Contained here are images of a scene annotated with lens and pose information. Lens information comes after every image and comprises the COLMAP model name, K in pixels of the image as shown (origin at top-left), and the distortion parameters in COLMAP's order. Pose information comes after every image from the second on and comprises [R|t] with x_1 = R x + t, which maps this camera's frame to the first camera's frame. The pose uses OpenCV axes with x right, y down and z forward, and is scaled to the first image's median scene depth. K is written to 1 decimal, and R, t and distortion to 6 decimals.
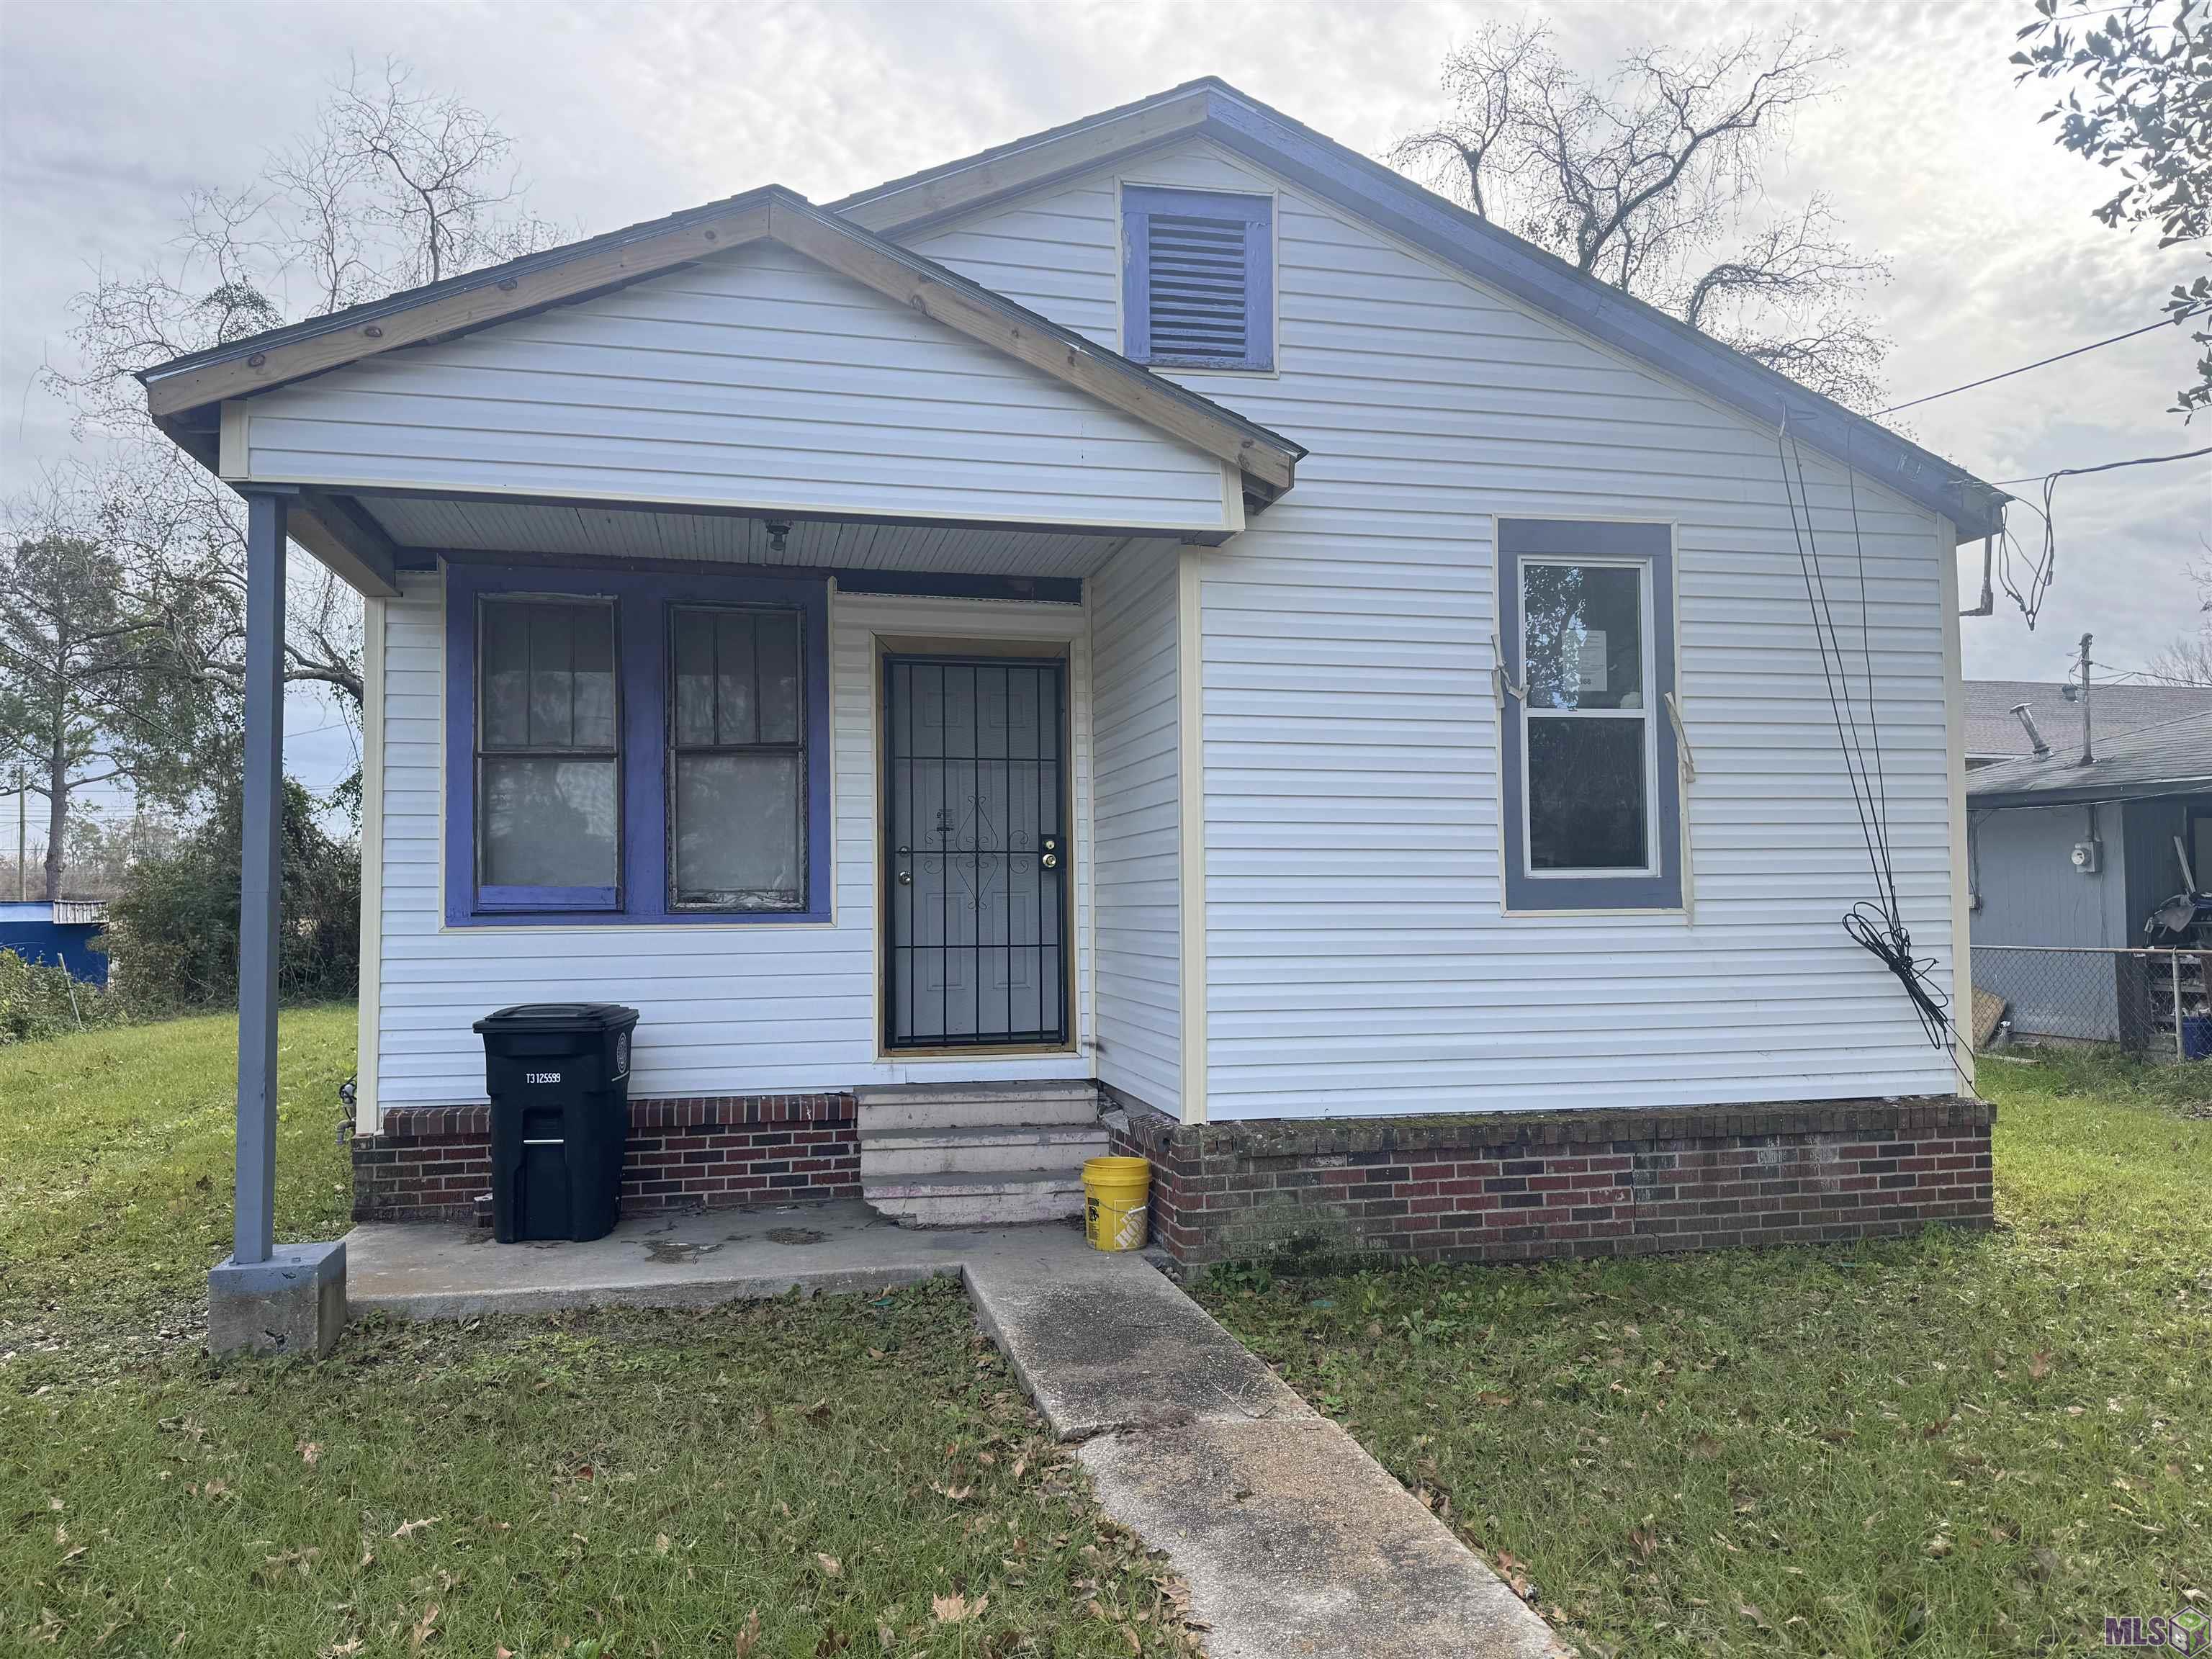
lens RADIAL K [[1551.9, 0, 1097.3], [0, 1551.9, 826.9], [0, 0, 1]] dist [0.043503, -0.026321]
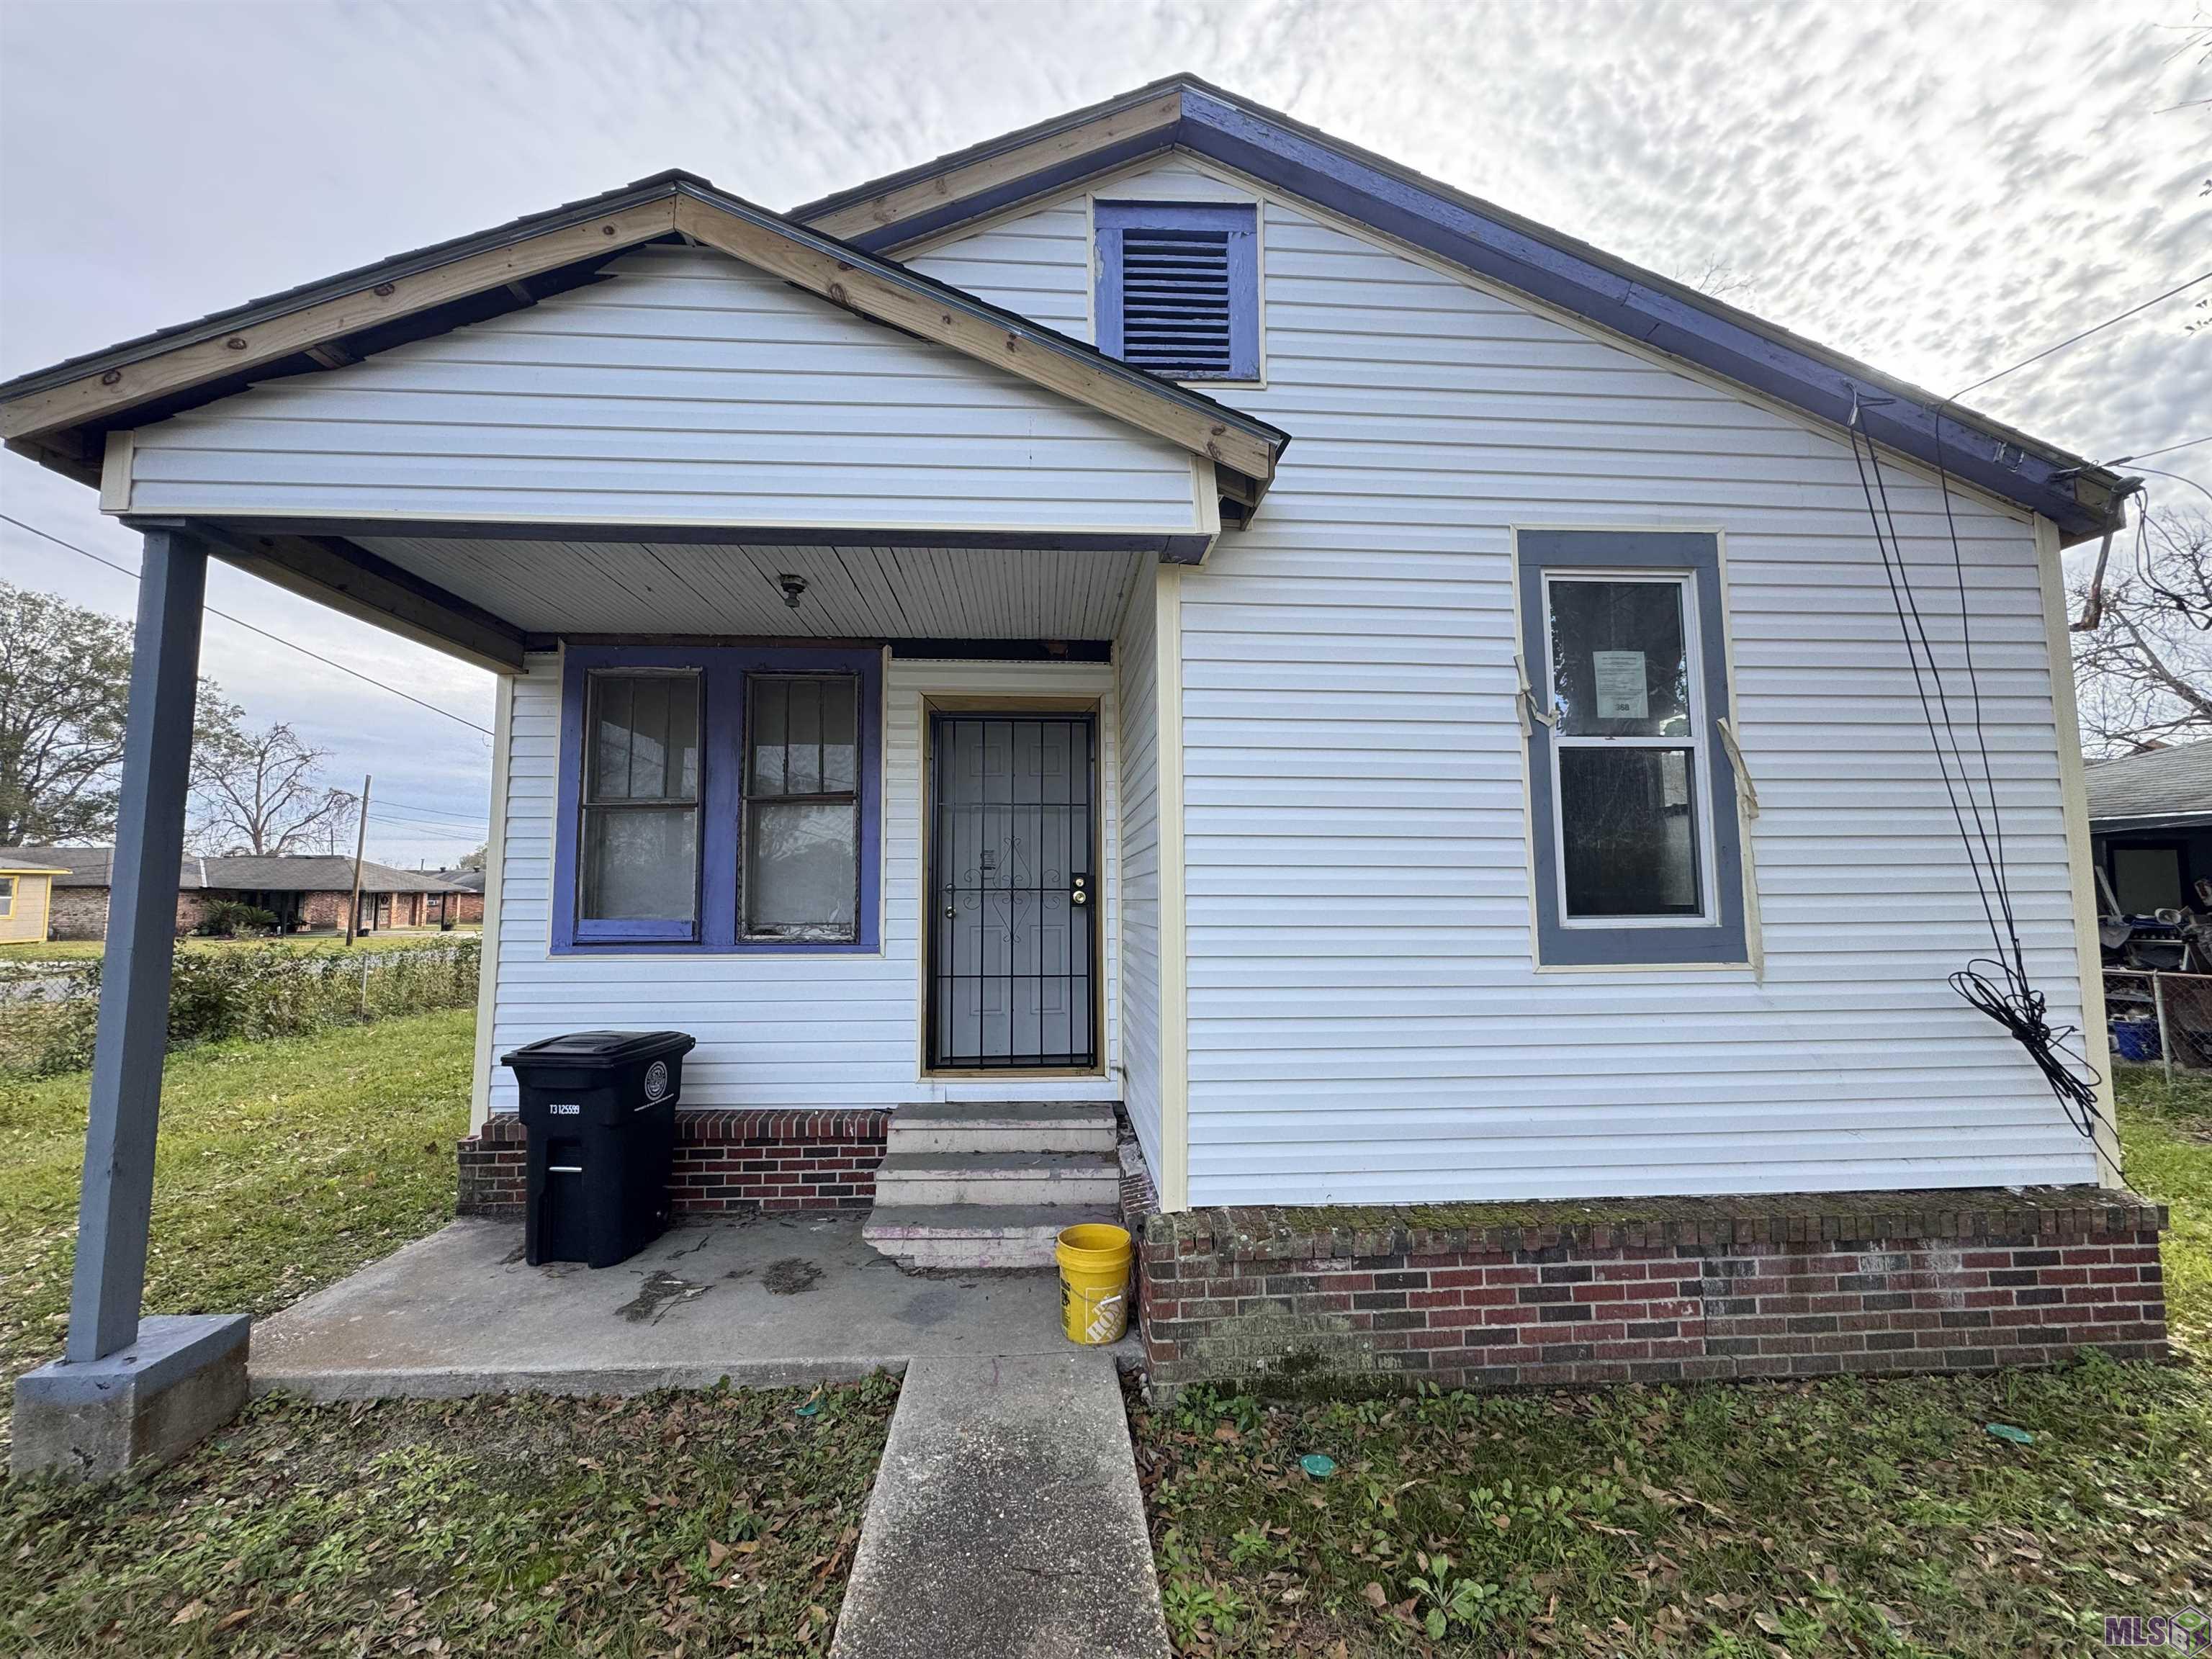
lens RADIAL K [[881.9, 0, 1098.2], [0, 881.9, 823.0], [0, 0, 1]] dist [-0.010325, 0.001114]
pose [[0.987220, -0.009262, -0.159092, 0.095284], [0.003639, 0.999360, -0.035595, -0.009758], [0.159320, 0.034561, 0.986622, 0.459726]]
